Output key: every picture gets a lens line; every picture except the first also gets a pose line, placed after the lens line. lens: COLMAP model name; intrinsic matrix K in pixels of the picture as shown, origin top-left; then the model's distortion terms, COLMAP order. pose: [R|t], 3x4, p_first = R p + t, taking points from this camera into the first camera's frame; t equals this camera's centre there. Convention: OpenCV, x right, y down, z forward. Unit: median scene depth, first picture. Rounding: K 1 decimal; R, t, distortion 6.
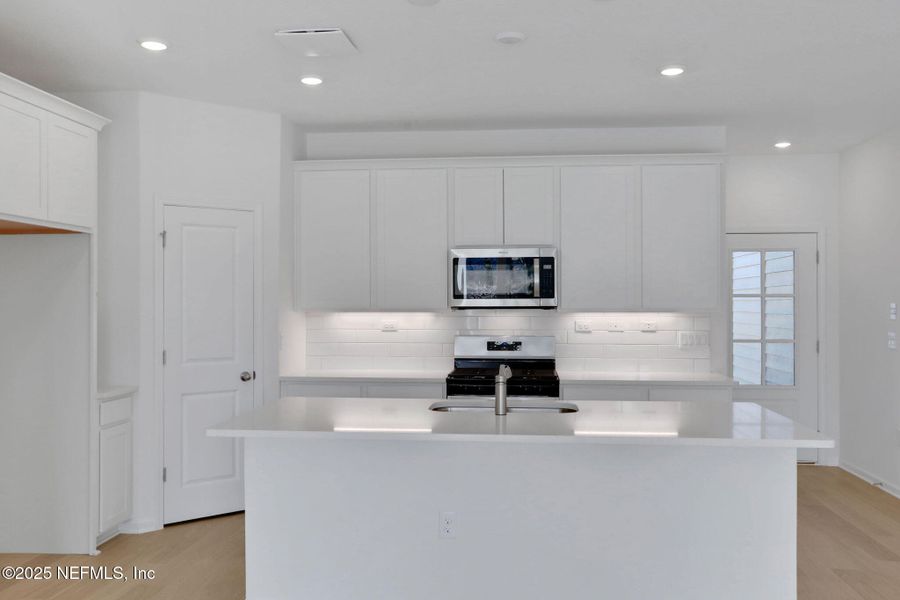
lens RADIAL K [[785.5, 0, 450.0], [0, 785.5, 300.0], [0, 0, 1]] dist [0.004474, 0.004492]
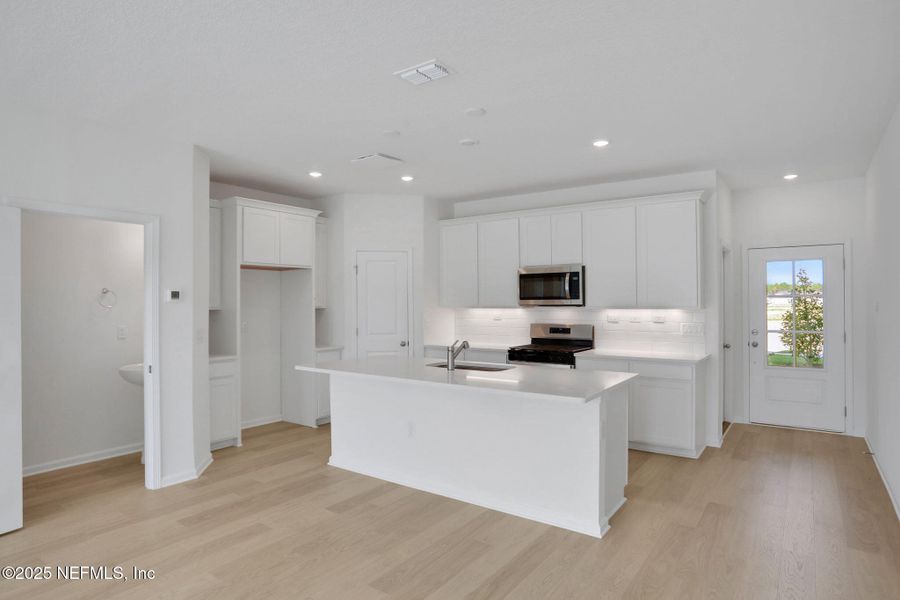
lens RADIAL K [[511.7, 0, 450.0], [0, 511.7, 300.0], [0, 0, 1]] dist [-0.047571, 0.001313]
pose [[0.866556, -0.005083, -0.499054, 0.399470], [0.004289, 0.999987, -0.002736, 0.000775], [0.499062, 0.000231, 0.866567, 0.036874]]
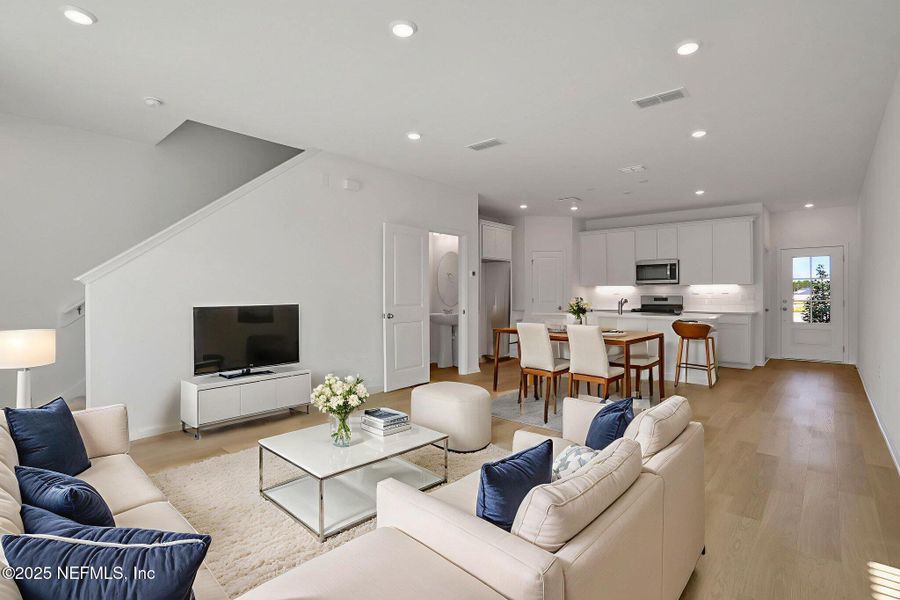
lens RADIAL K [[440.6, 0, 469.6], [0, 440.6, 298.8], [0, 0, 1]] dist [-0.031036, 0.000686]
pose [[0.827101, 0.005315, -0.562028, 0.369950], [-0.001236, 0.999970, 0.007638, 0.049479], [0.562052, -0.005623, 0.827083, -0.528276]]
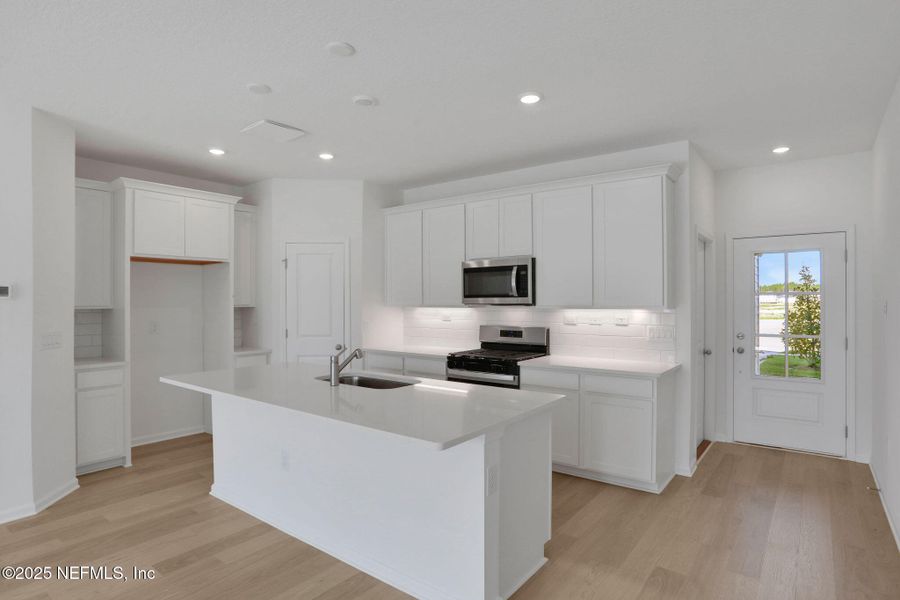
lens RADIAL K [[487.9, 0, 460.9], [0, 487.9, 302.9], [0, 0, 1]] dist [-0.045391, 0.001757]
pose [[0.857161, 0.000818, -0.515048, 0.440566], [0.002699, 0.999978, 0.006080, 0.001916], [0.515041, -0.006602, 0.857140, 0.269090]]
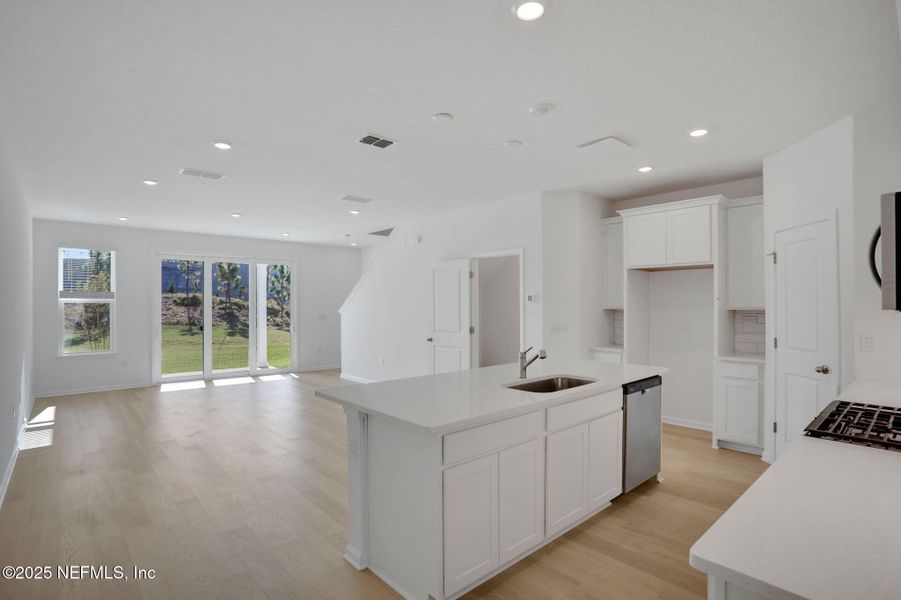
lens RADIAL K [[441.0, 0, 470.1], [0, 441.0, 298.8], [0, 0, 1]] dist [-0.031036, 0.000686]
pose [[-0.650776, -0.008324, -0.759224, 0.505936], [0.003116, 0.999902, -0.013634, 0.003824], [0.759264, -0.011238, -0.650686, 0.972223]]
